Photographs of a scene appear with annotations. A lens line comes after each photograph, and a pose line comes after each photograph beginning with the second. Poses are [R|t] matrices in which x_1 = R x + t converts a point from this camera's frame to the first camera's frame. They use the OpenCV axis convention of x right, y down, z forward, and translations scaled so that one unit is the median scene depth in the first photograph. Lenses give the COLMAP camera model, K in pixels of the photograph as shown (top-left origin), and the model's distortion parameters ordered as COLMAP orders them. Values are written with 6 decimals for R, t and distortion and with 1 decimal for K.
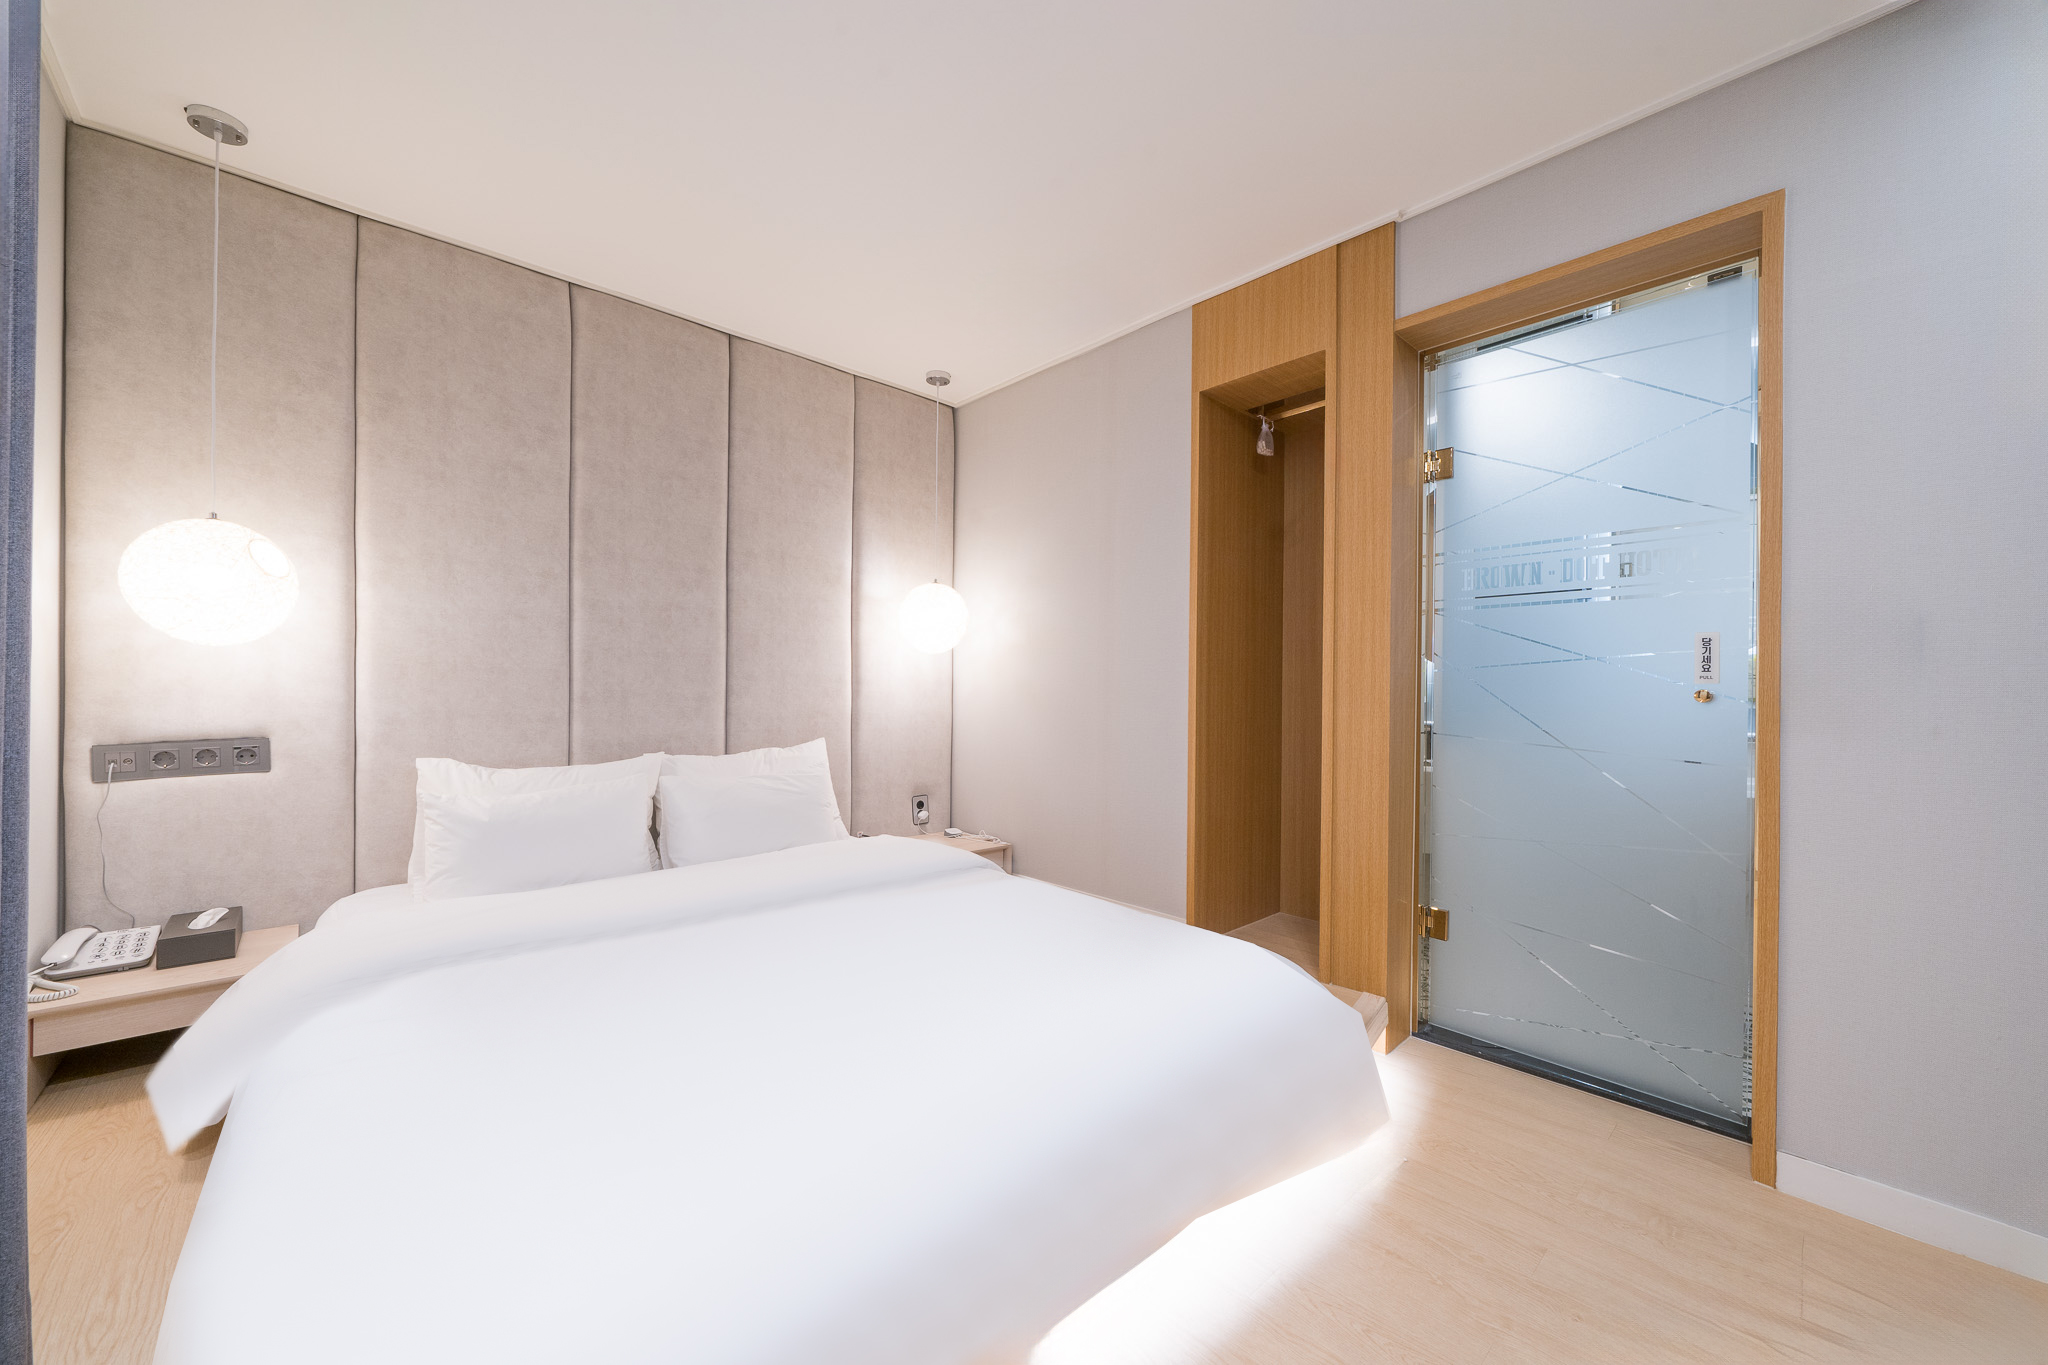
lens RADIAL K [[755.0, 0, 1021.9], [0, 755.0, 692.6], [0, 0, 1]] dist [-0.001454, -0.000015]
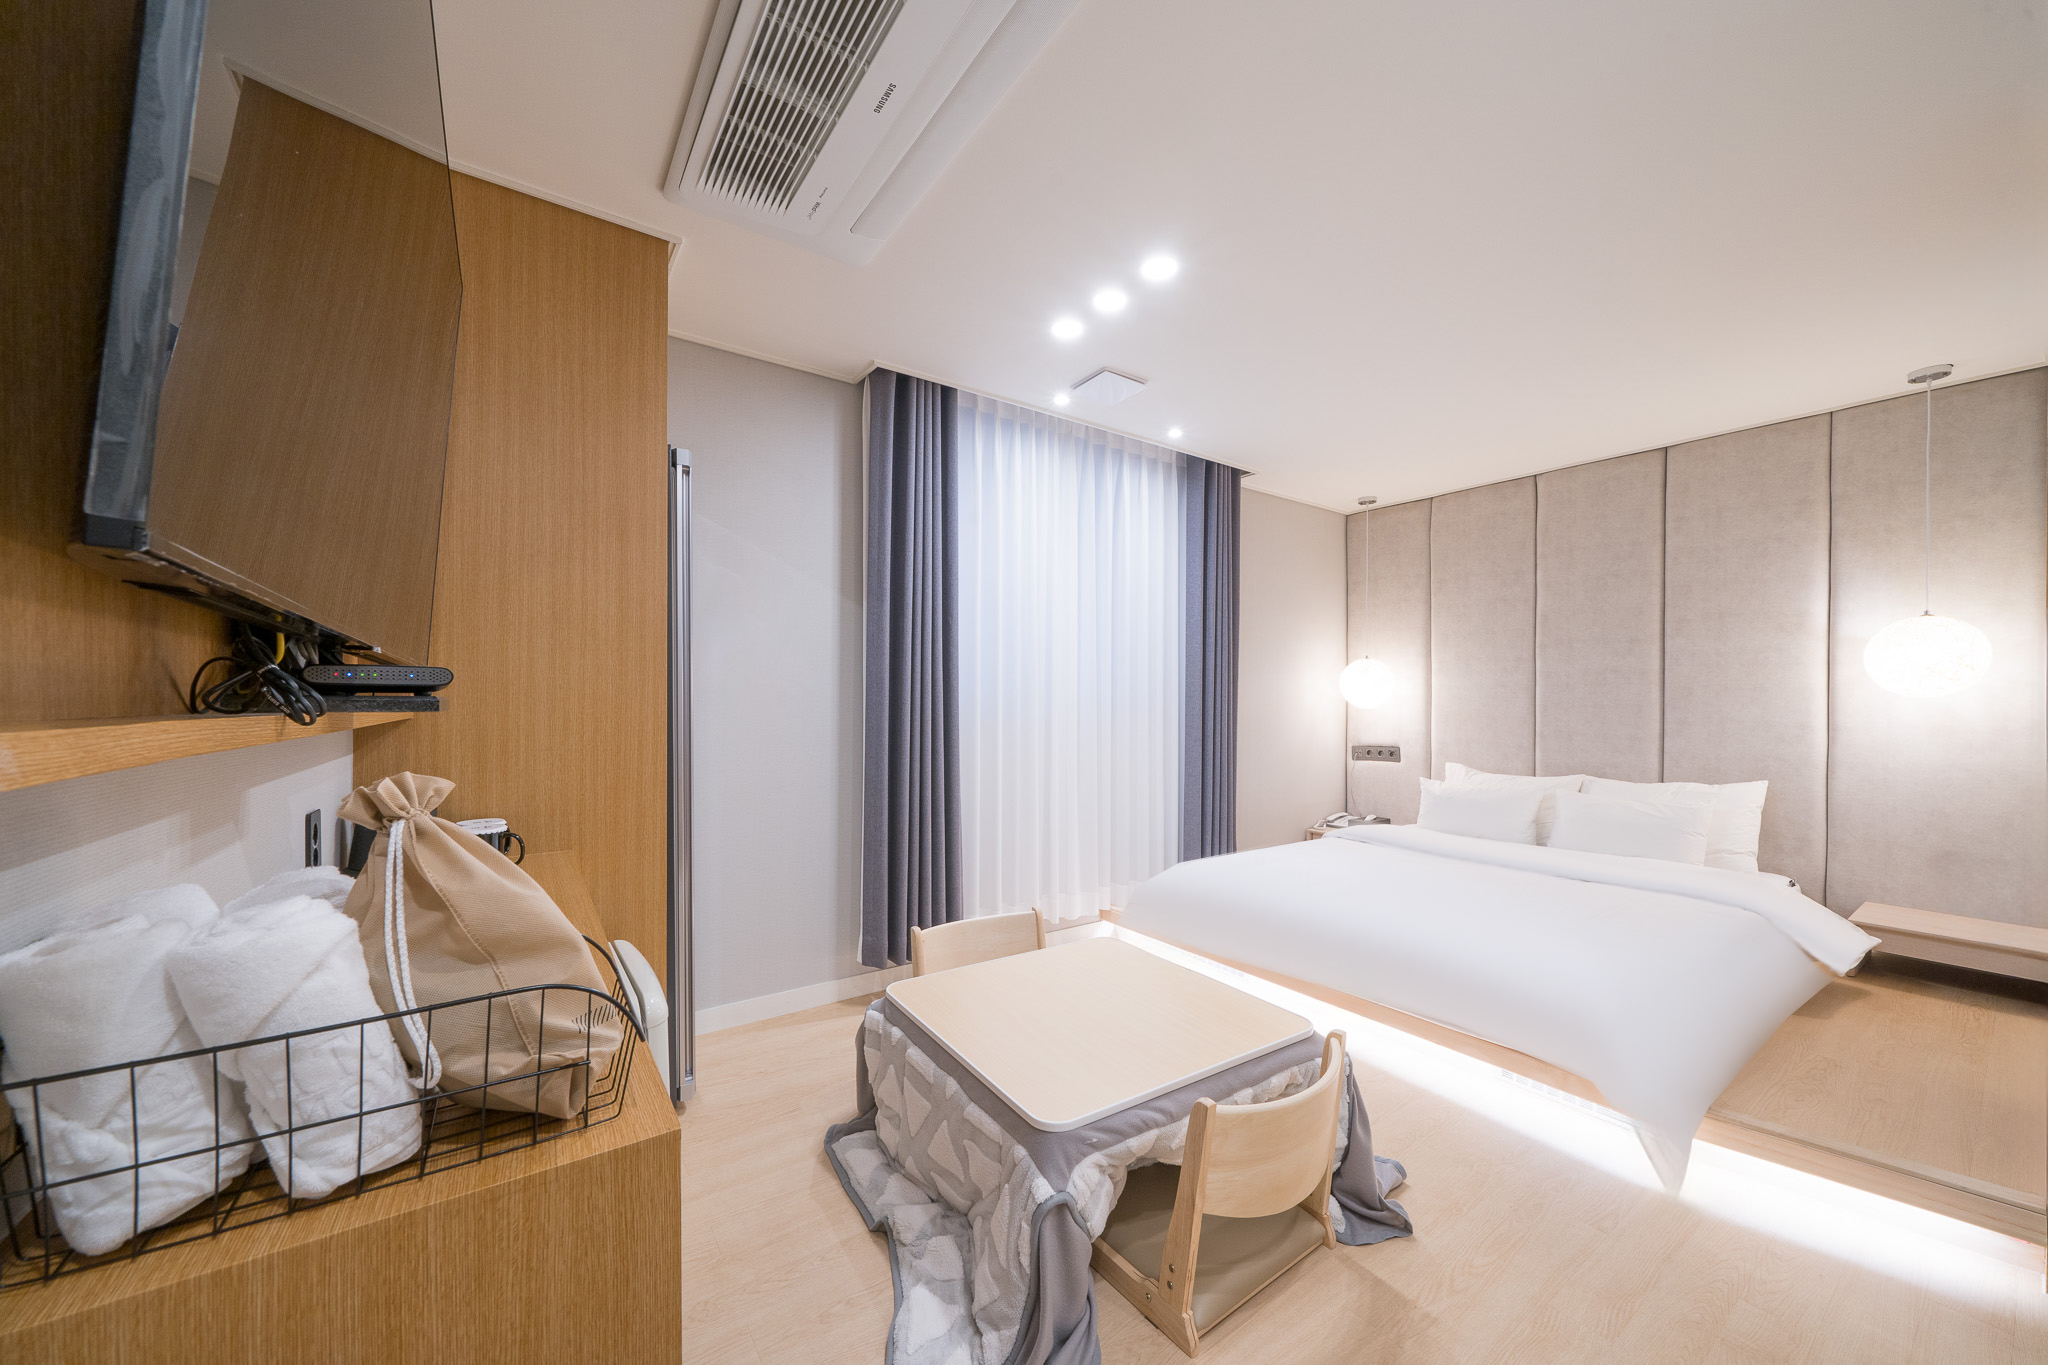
lens RADIAL K [[755.0, 0, 1018.0], [0, 755.0, 683.6], [0, 0, 1]] dist [-0.001454, -0.000015]
pose [[-0.122952, -0.026287, -0.992064, 1.131516], [-0.004467, 0.999654, -0.025934, -0.054699], [0.992403, 0.001243, -0.123027, 0.110038]]
